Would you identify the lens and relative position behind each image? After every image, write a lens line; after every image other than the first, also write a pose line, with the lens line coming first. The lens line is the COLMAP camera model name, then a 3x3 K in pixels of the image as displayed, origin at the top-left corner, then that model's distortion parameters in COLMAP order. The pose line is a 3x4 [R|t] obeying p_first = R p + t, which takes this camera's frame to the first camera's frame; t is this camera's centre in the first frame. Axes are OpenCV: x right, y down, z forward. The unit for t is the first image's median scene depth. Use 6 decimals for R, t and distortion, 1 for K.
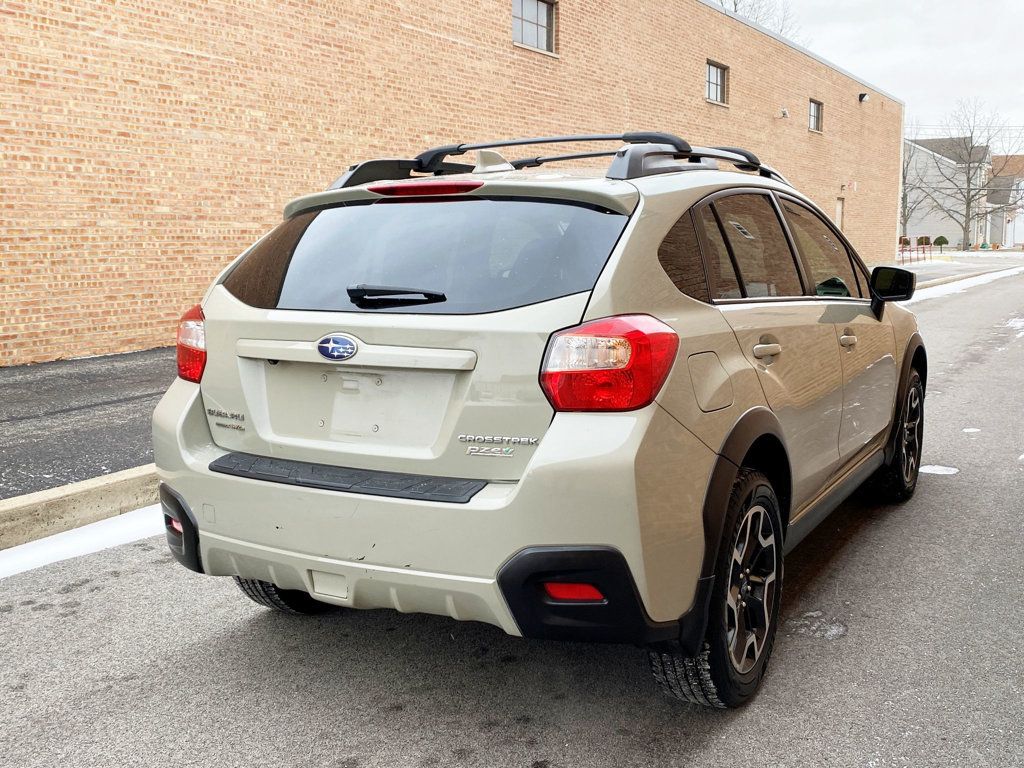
lens RADIAL K [[1069.4, 0, 512.0], [0, 1069.4, 384.0], [0, 0, 1]] dist [0.011425, -0.029251]
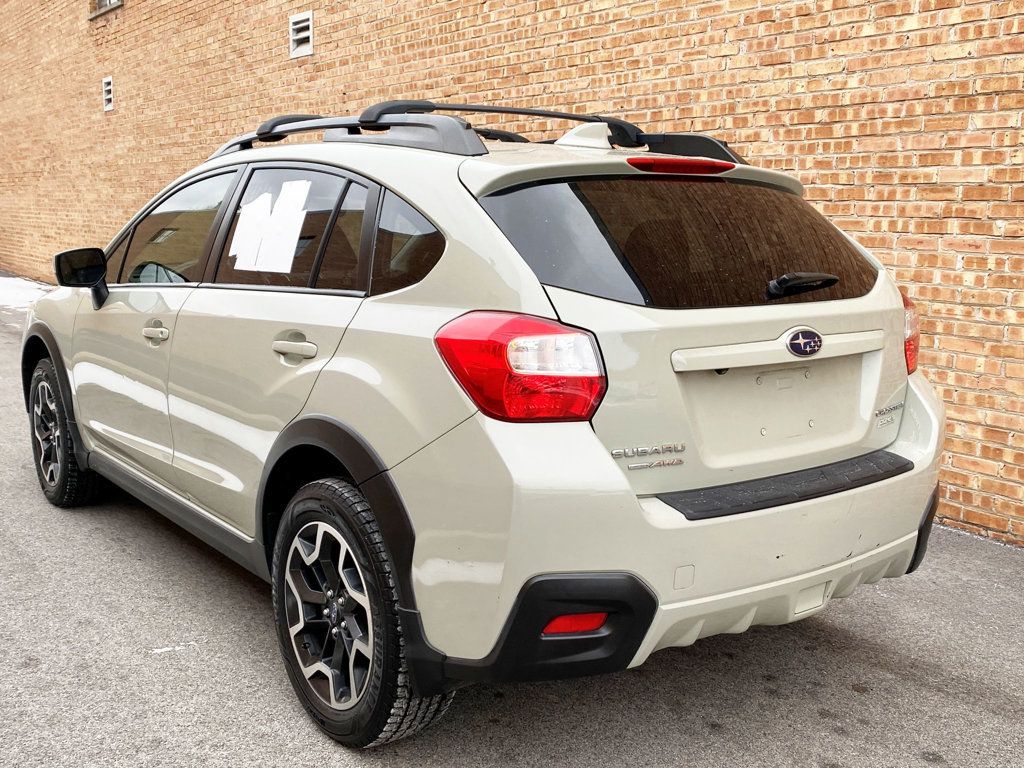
lens RADIAL K [[1069.4, 0, 512.0], [0, 1069.4, 384.0], [0, 0, 1]] dist [0.011425, -0.029251]
pose [[0.387538, -0.135699, 0.911812, -1.062361], [0.111618, 0.988737, 0.099707, -0.113964], [-0.915072, 0.063134, 0.398319, 0.828176]]
